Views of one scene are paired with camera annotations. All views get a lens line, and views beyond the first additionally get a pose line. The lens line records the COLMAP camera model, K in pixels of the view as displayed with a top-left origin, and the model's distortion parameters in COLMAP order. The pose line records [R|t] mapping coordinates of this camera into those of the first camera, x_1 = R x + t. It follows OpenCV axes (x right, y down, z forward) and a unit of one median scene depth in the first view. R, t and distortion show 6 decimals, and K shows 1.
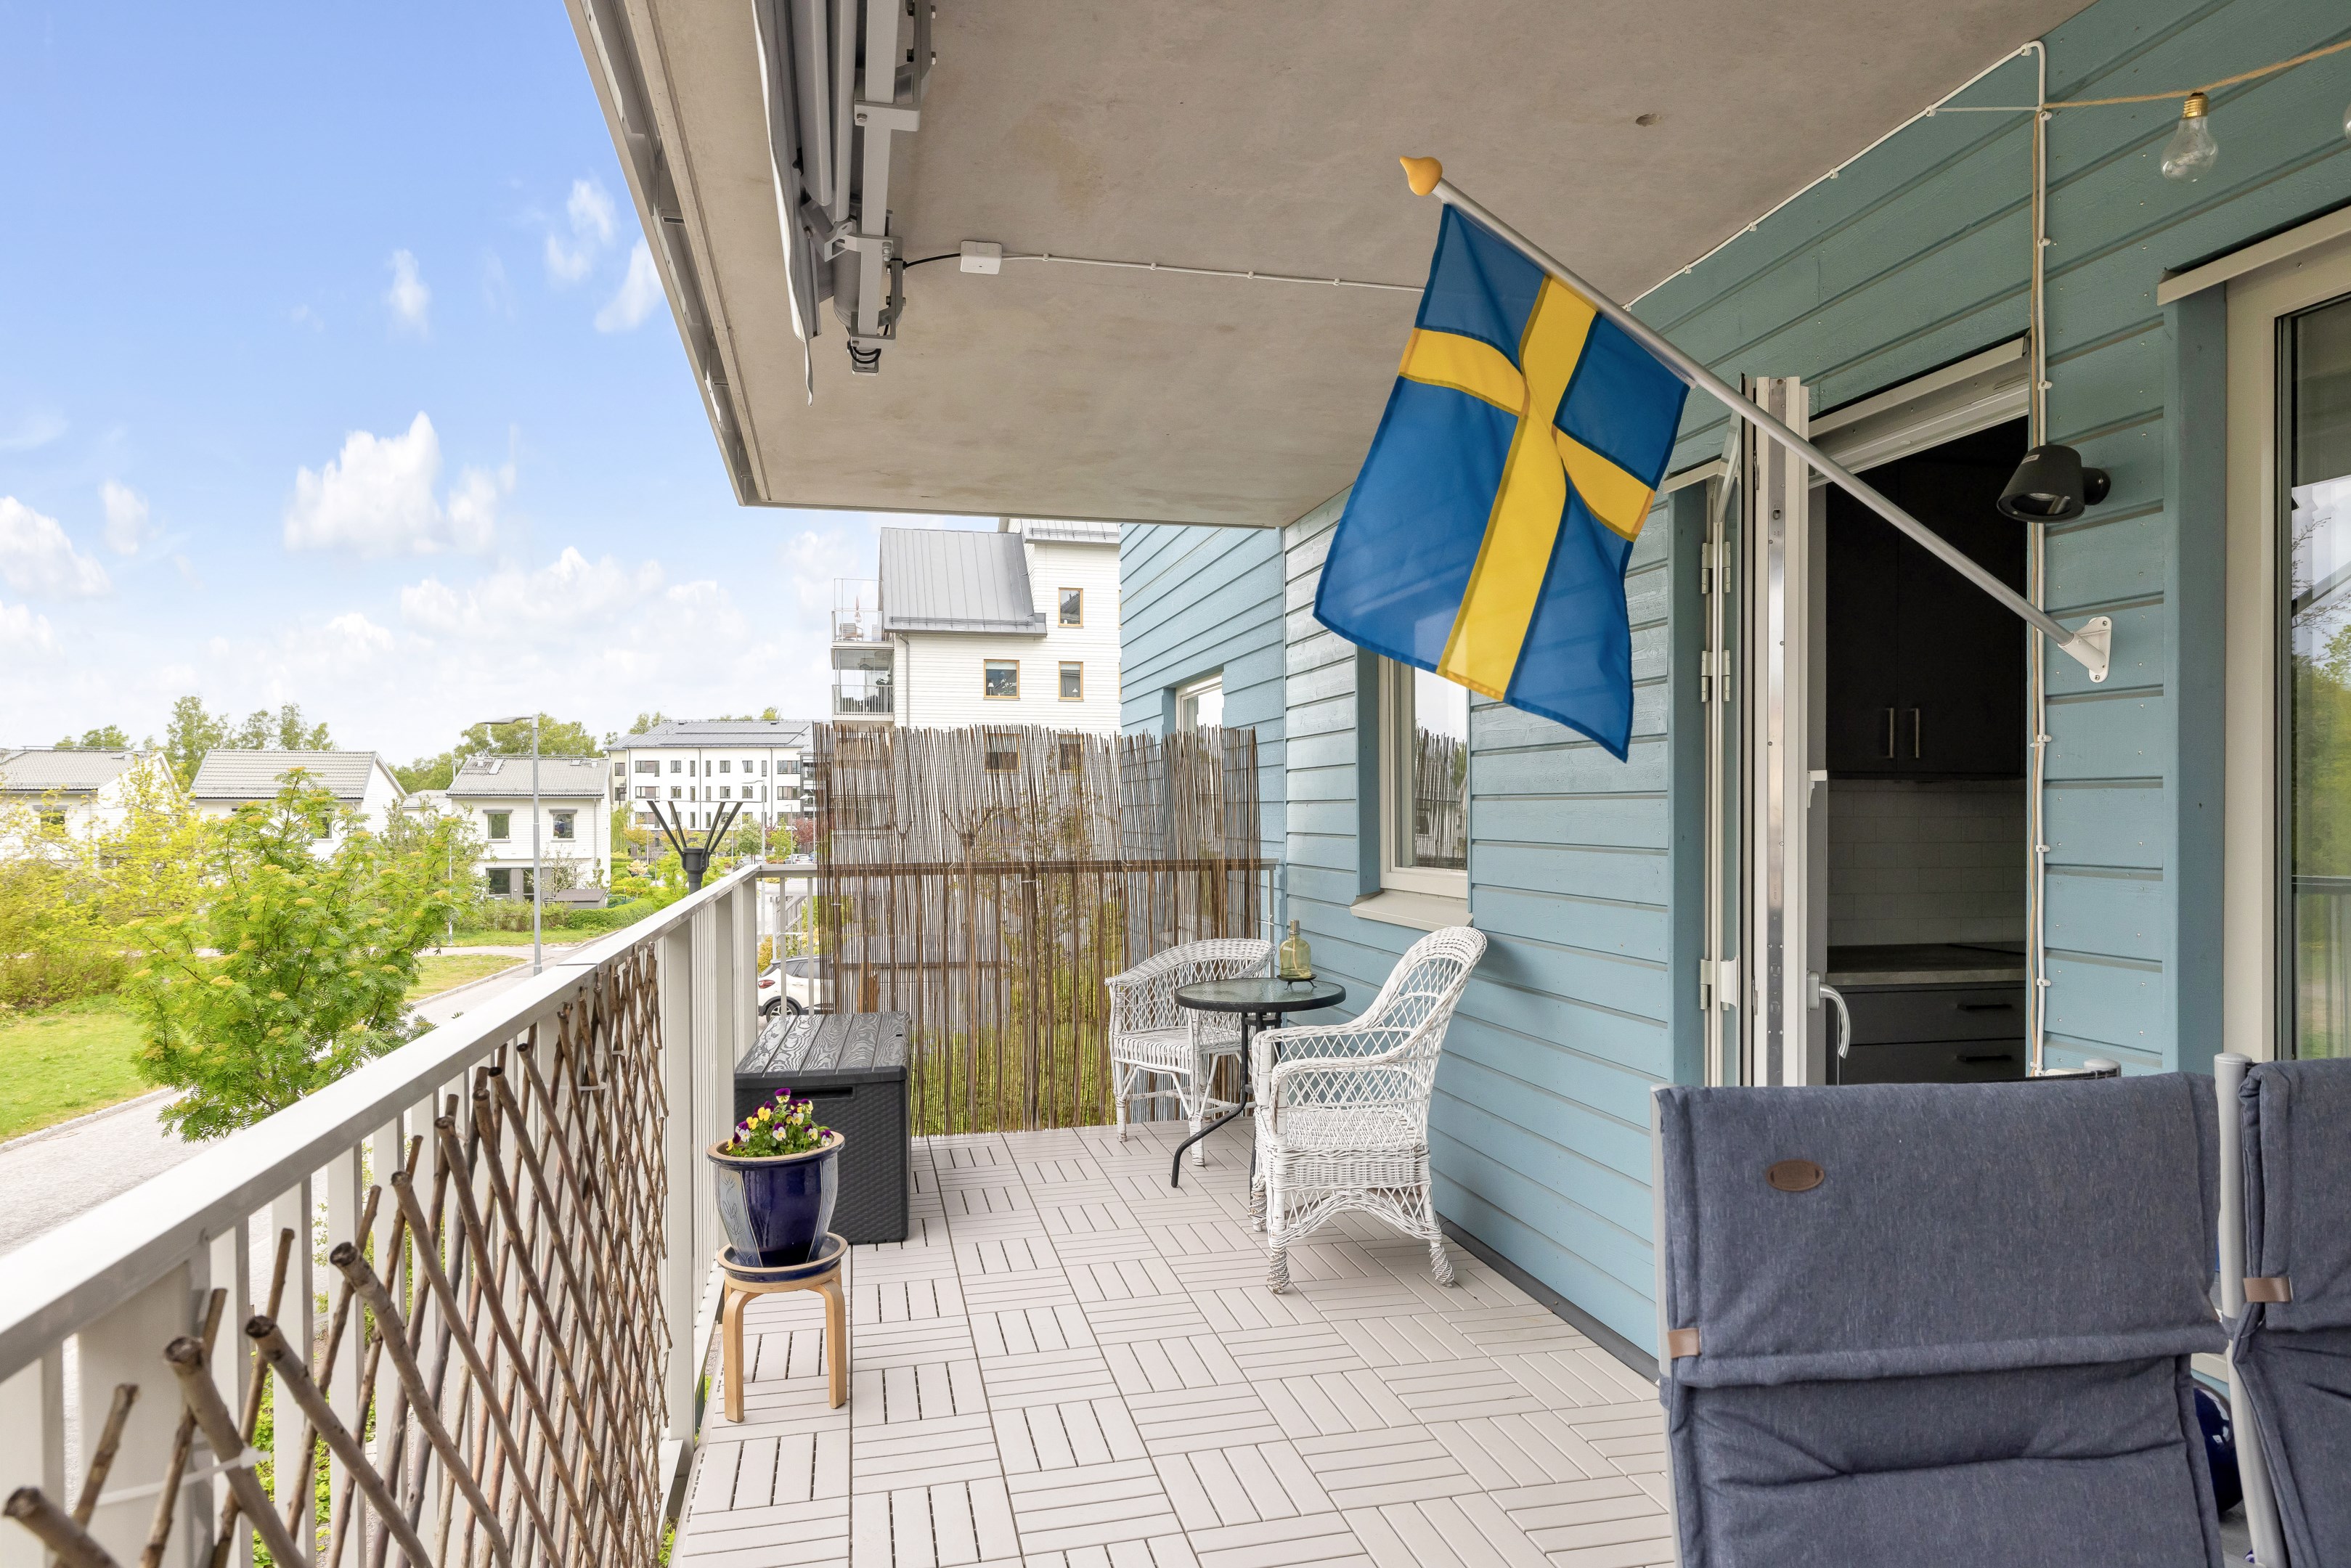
lens RADIAL K [[1354.8, 0, 1174.8], [0, 1354.8, 821.4], [0, 0, 1]] dist [-0.001272, 0.000922]
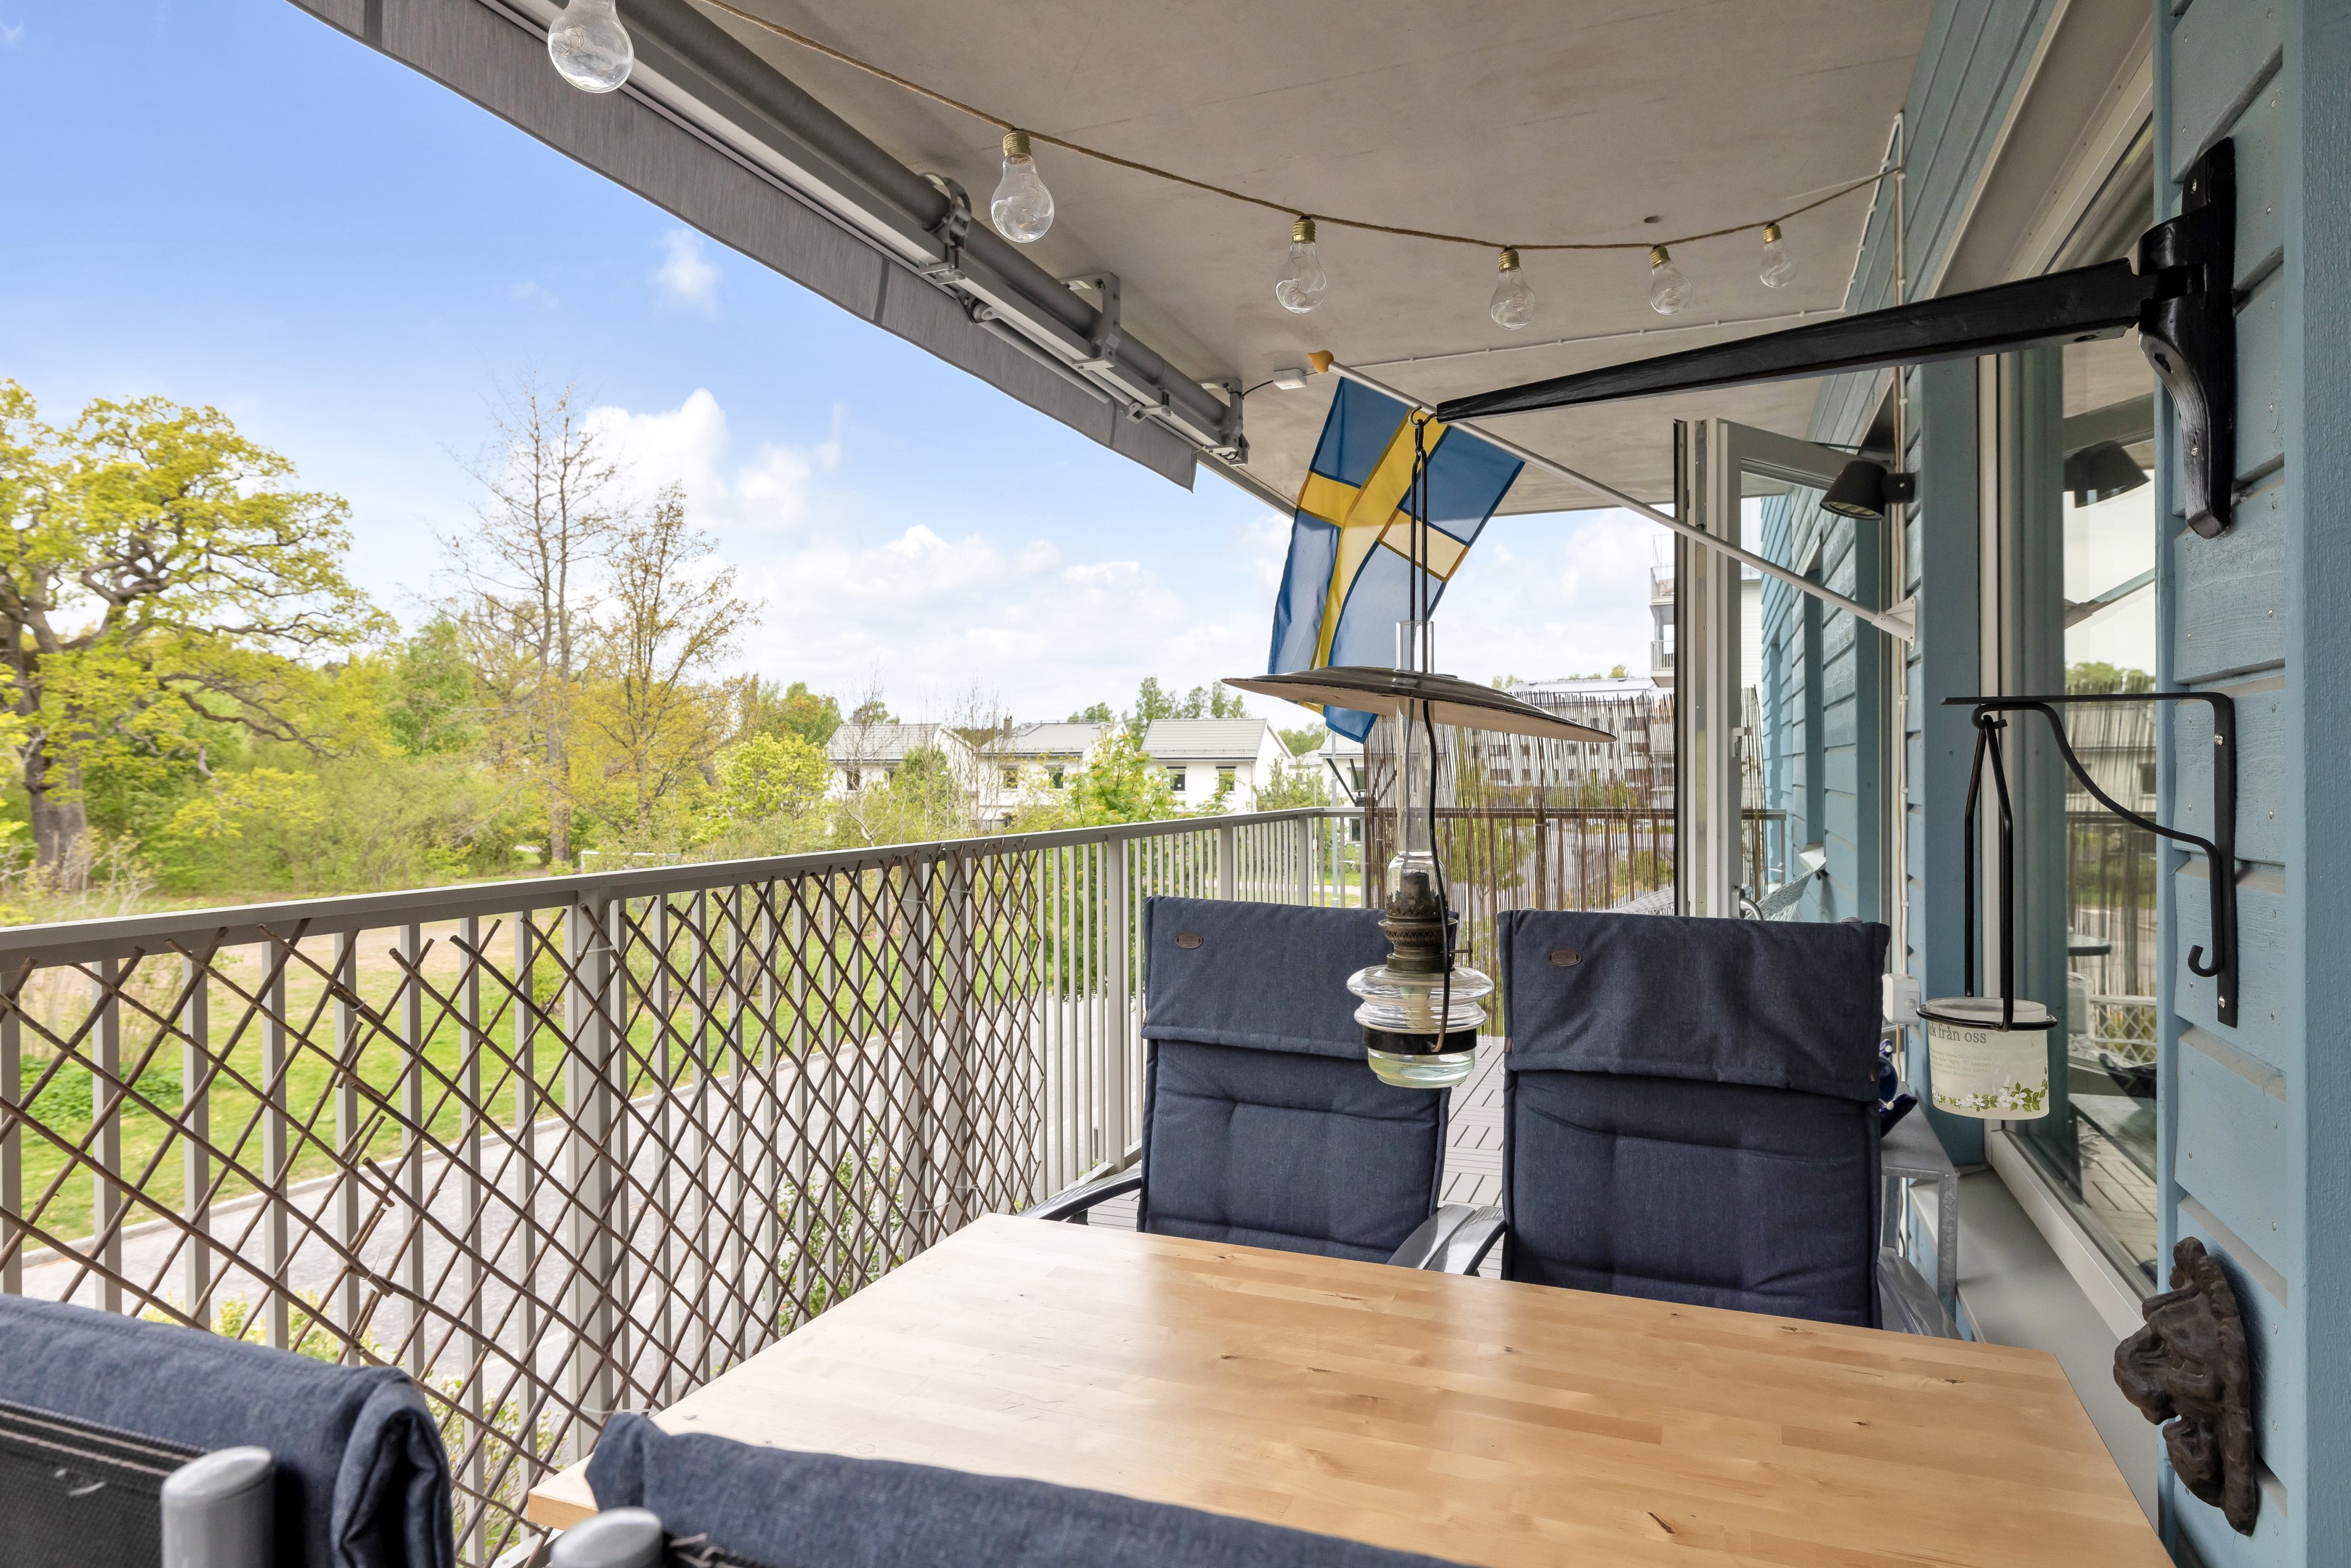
lens RADIAL K [[1353.0, 0, 1174.9], [0, 1353.0, 754.2], [0, 0, 1]] dist [0.000702, 0.000523]
pose [[0.815777, -0.008276, -0.578308, 1.243761], [-0.002093, 0.999849, -0.017261, 0.015152], [0.578363, 0.015291, 0.815636, -0.508336]]
